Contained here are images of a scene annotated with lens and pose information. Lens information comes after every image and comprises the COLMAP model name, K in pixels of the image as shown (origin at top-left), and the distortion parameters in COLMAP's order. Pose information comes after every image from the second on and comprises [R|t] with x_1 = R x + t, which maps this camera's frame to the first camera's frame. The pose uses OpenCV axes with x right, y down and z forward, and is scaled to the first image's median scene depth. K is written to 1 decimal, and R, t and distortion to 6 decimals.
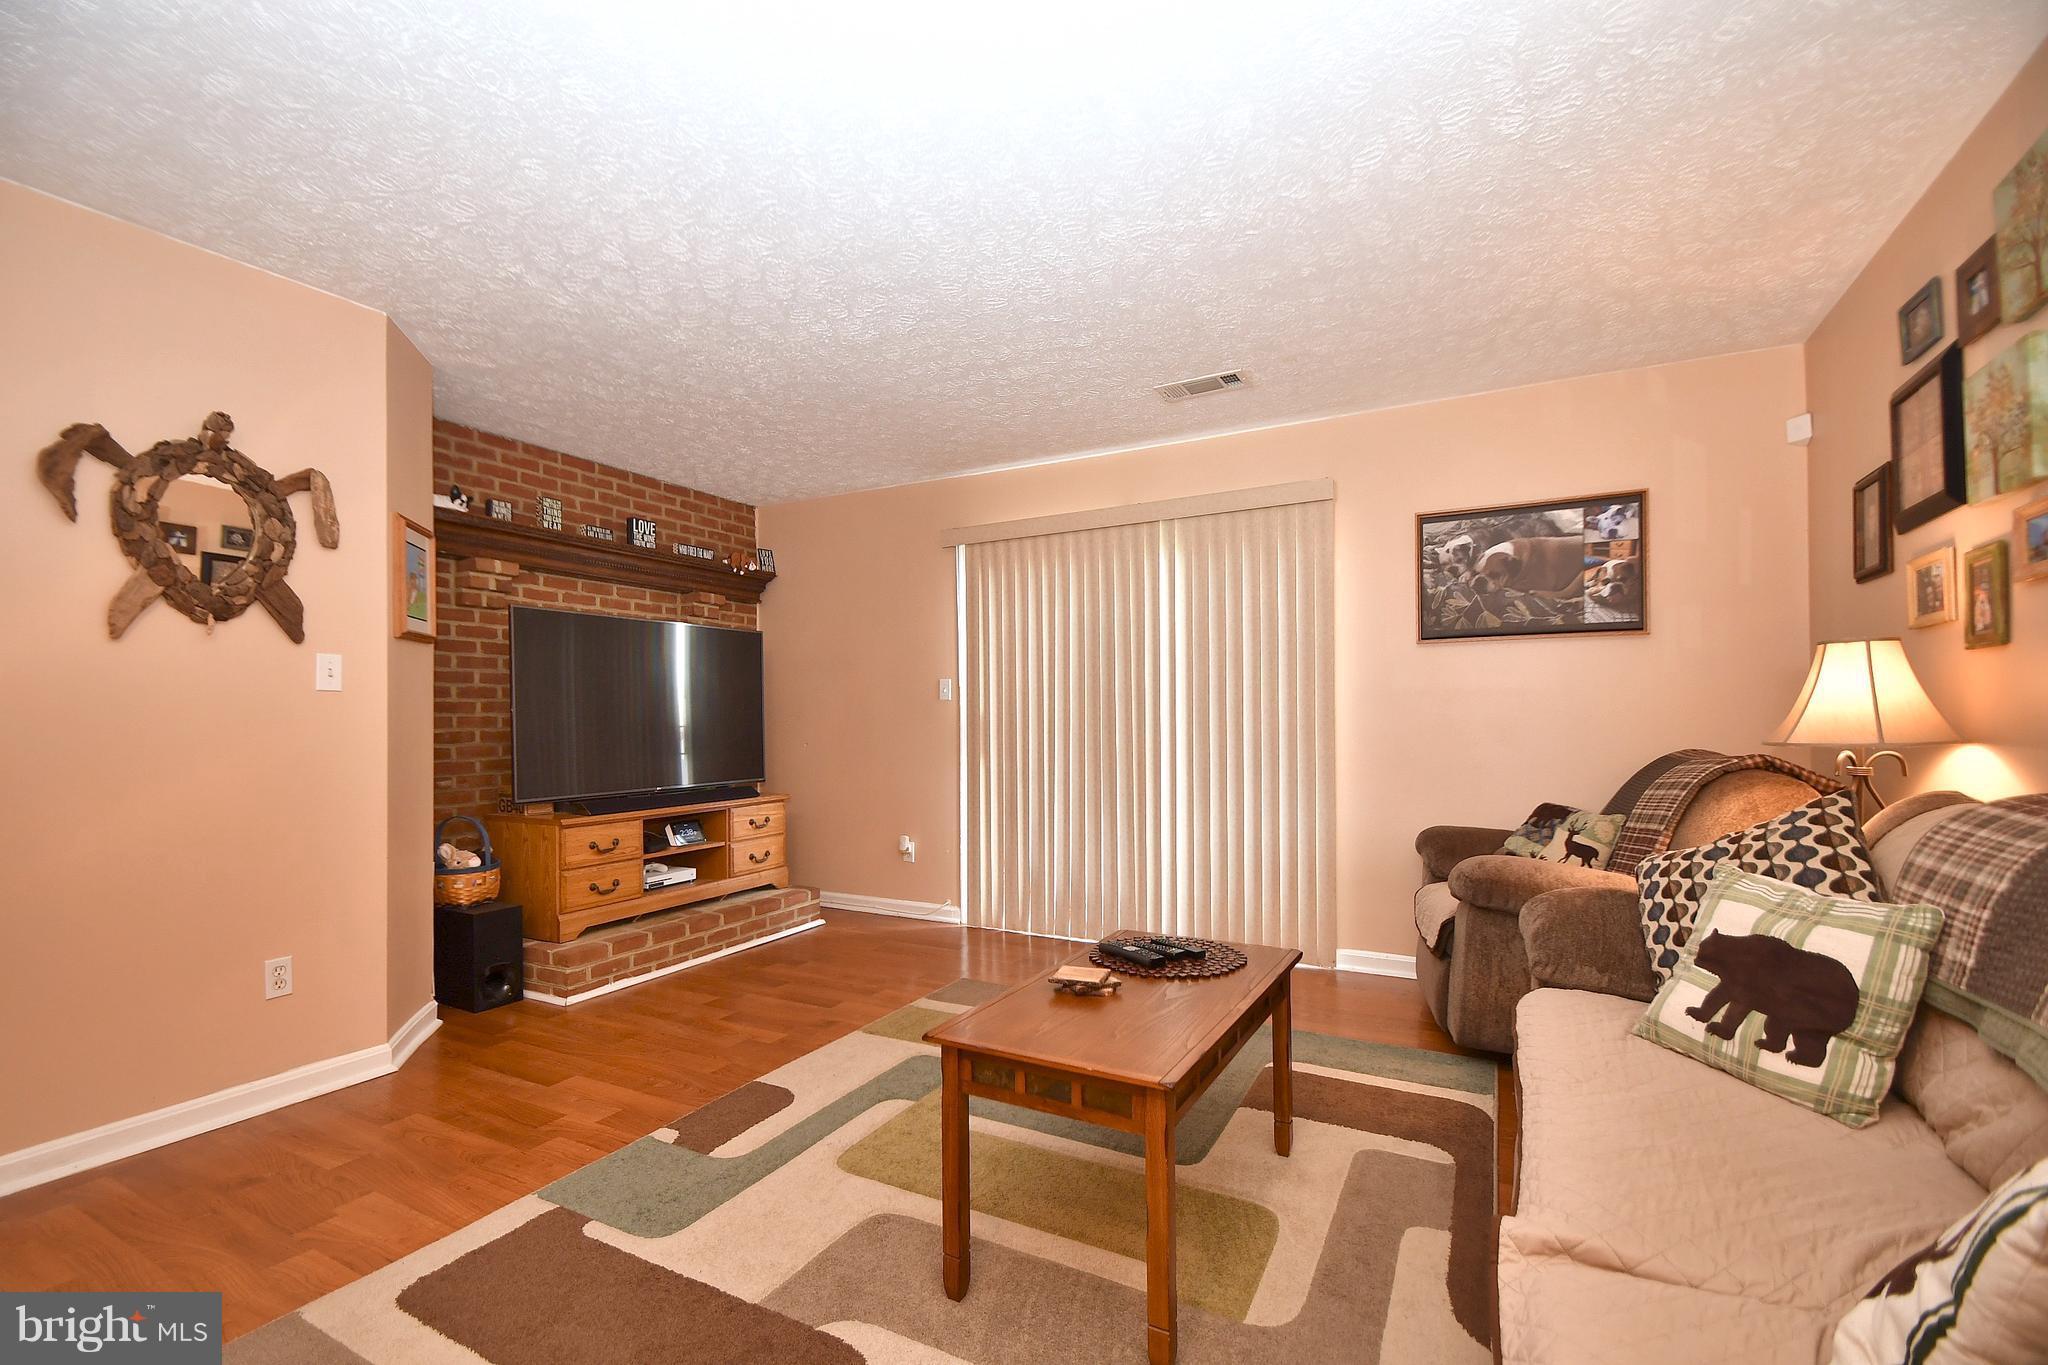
lens RADIAL K [[900.8, 0, 1004.3], [0, 900.8, 710.4], [0, 0, 1]] dist [0.013540, -0.014179]
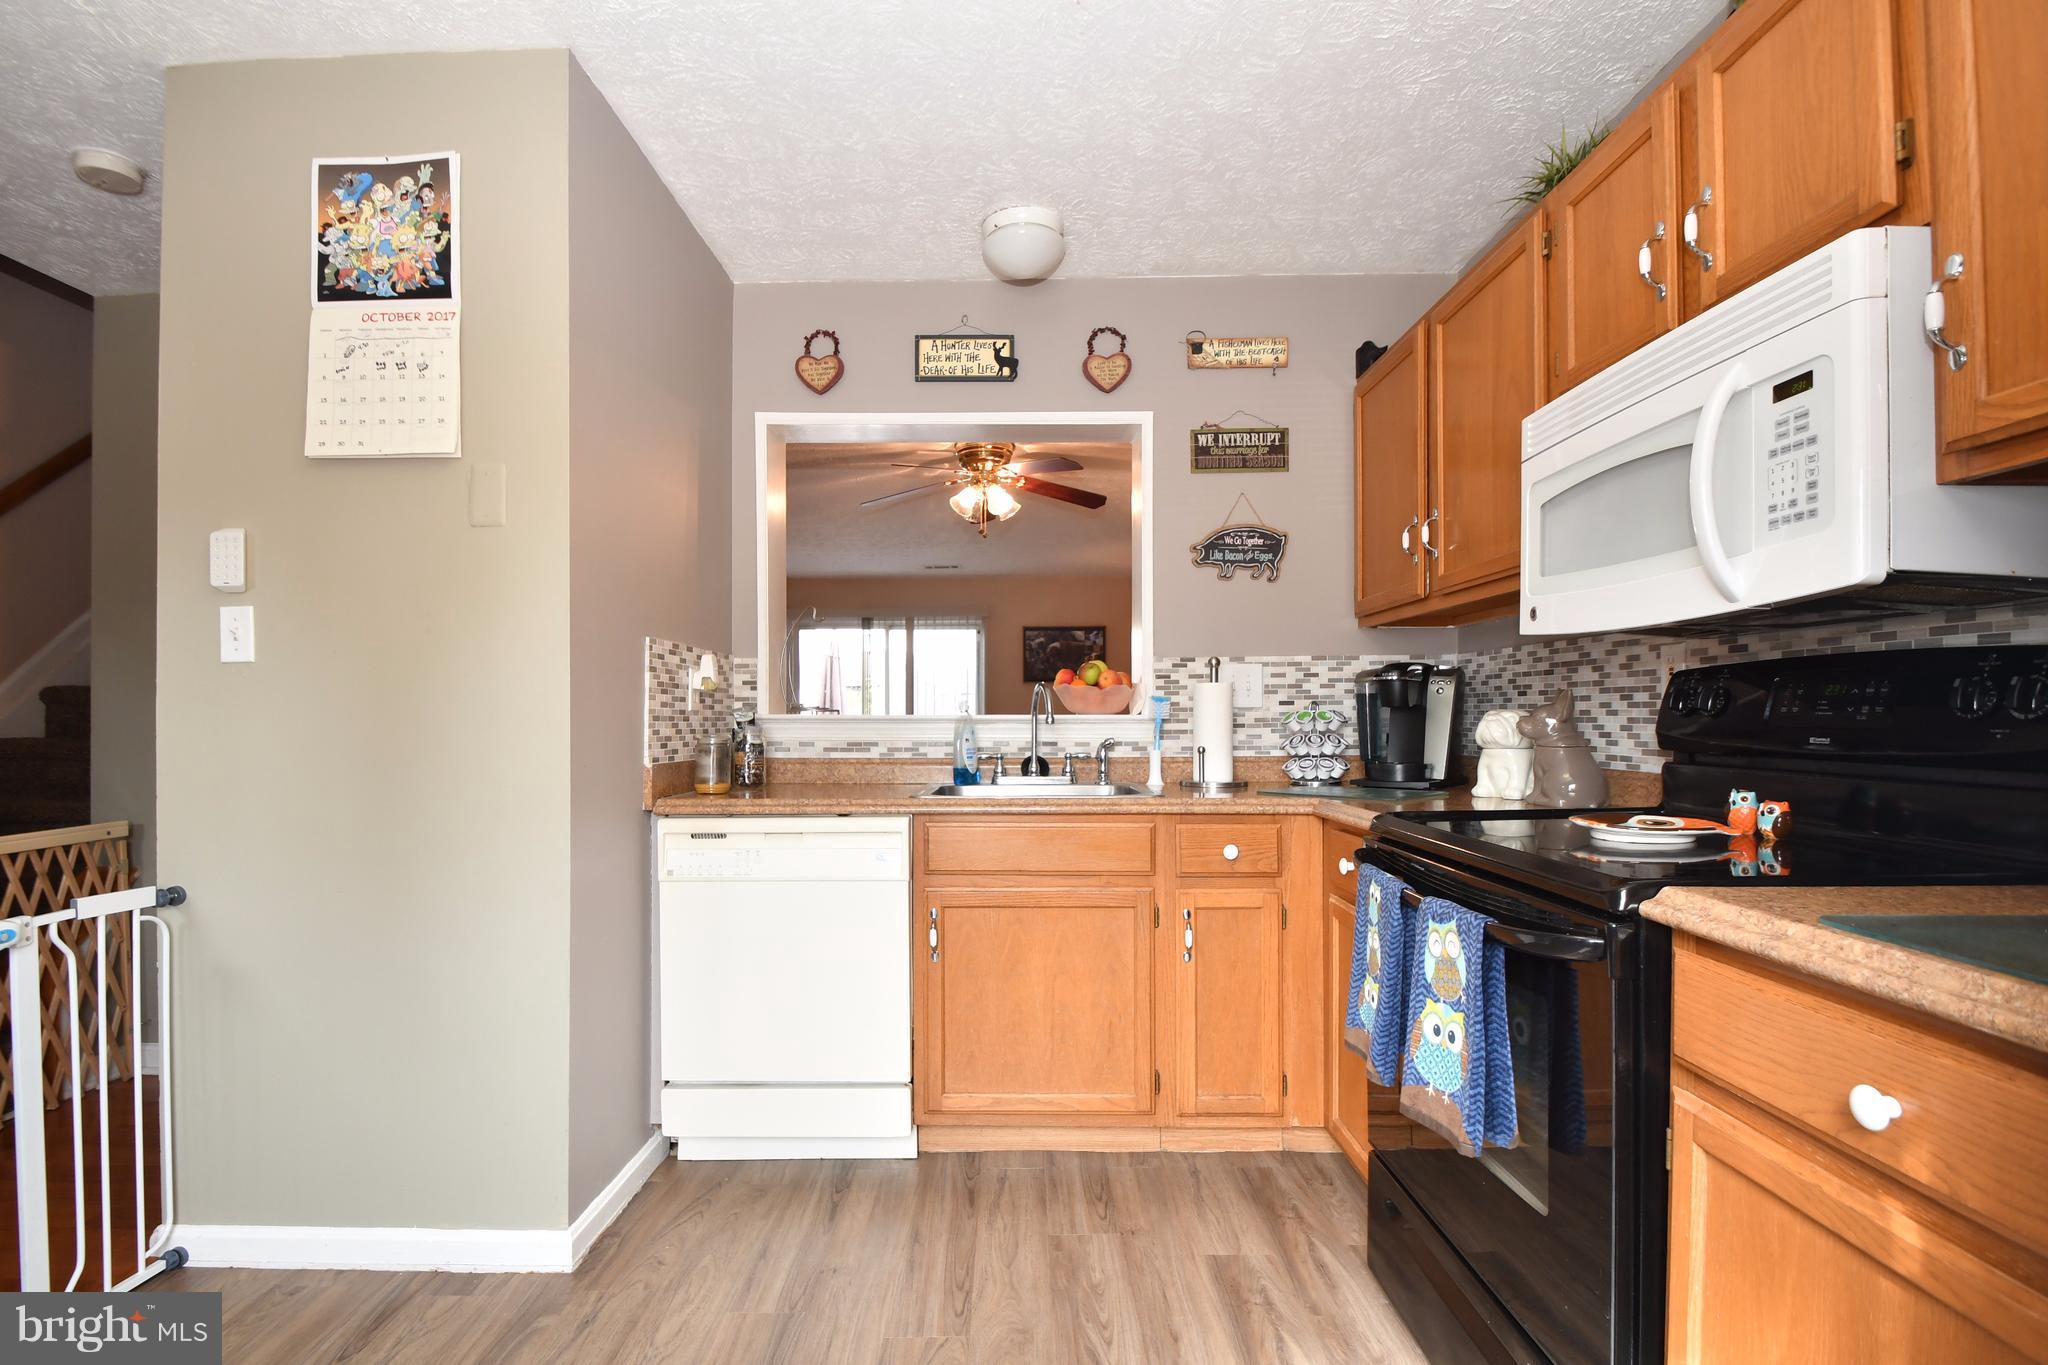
lens RADIAL K [[945.4, 0, 1005.9], [0, 945.4, 718.2], [0, 0, 1]] dist [0.003207, -0.010017]
pose [[0.877001, 0.000940, 0.480489, -0.778282], [-0.004725, 0.999967, 0.006669, -0.001287], [-0.480466, -0.008119, 0.876976, -1.148640]]
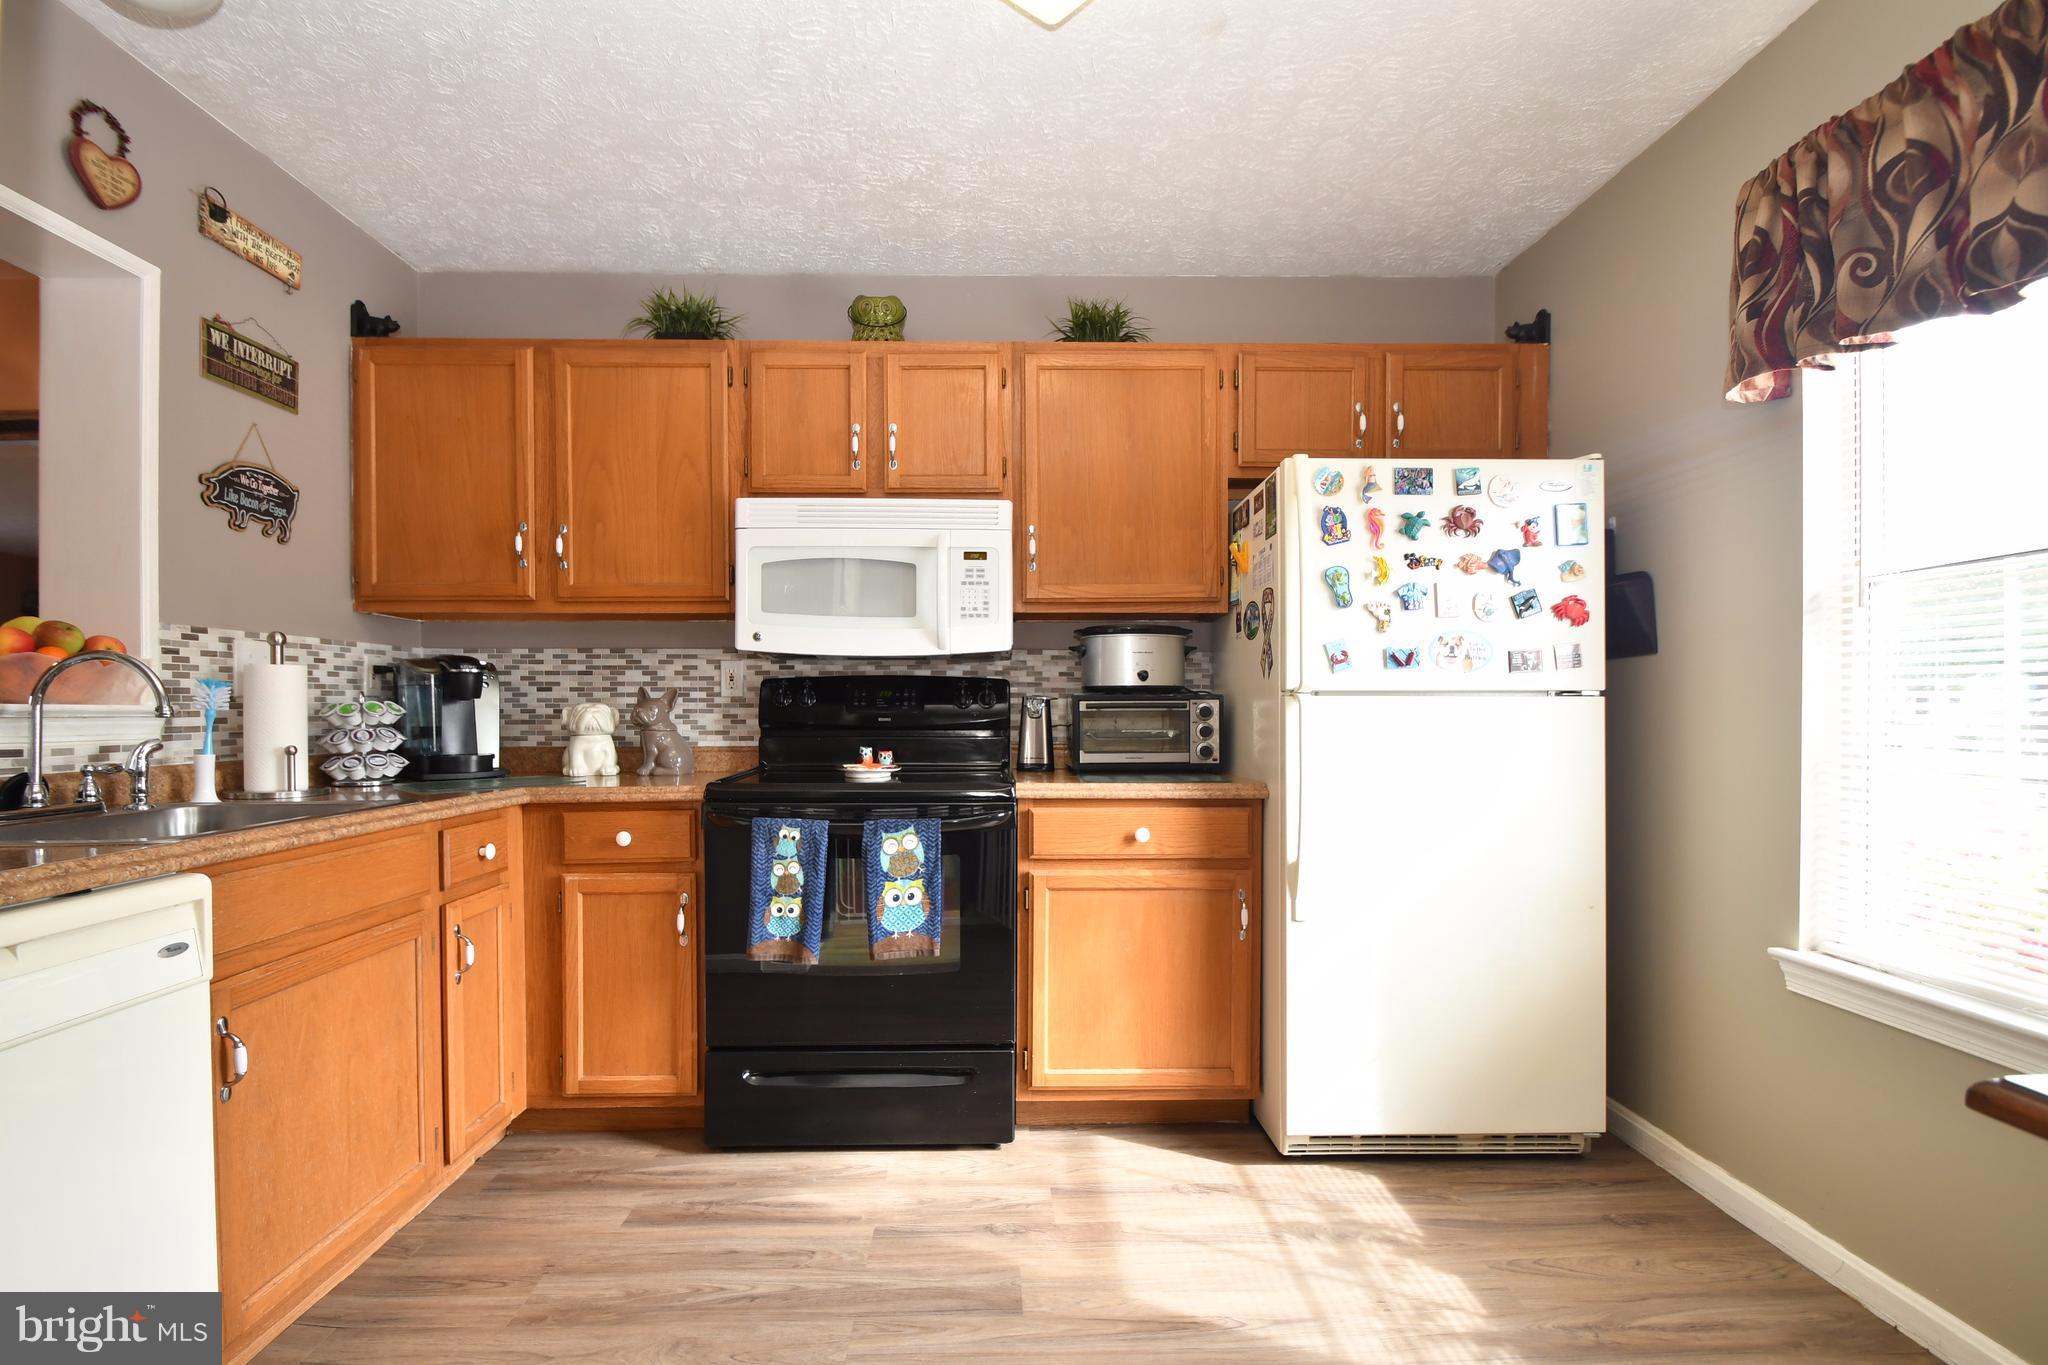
lens RADIAL K [[945.4, 0, 1007.0], [0, 945.4, 717.6], [0, 0, 1]] dist [0.003207, -0.010017]
pose [[-0.505231, -0.000145, 0.862984, -1.008778], [-0.000341, 1.000000, -0.000031, 0.007396], [-0.862984, -0.000310, -0.505231, -0.662551]]
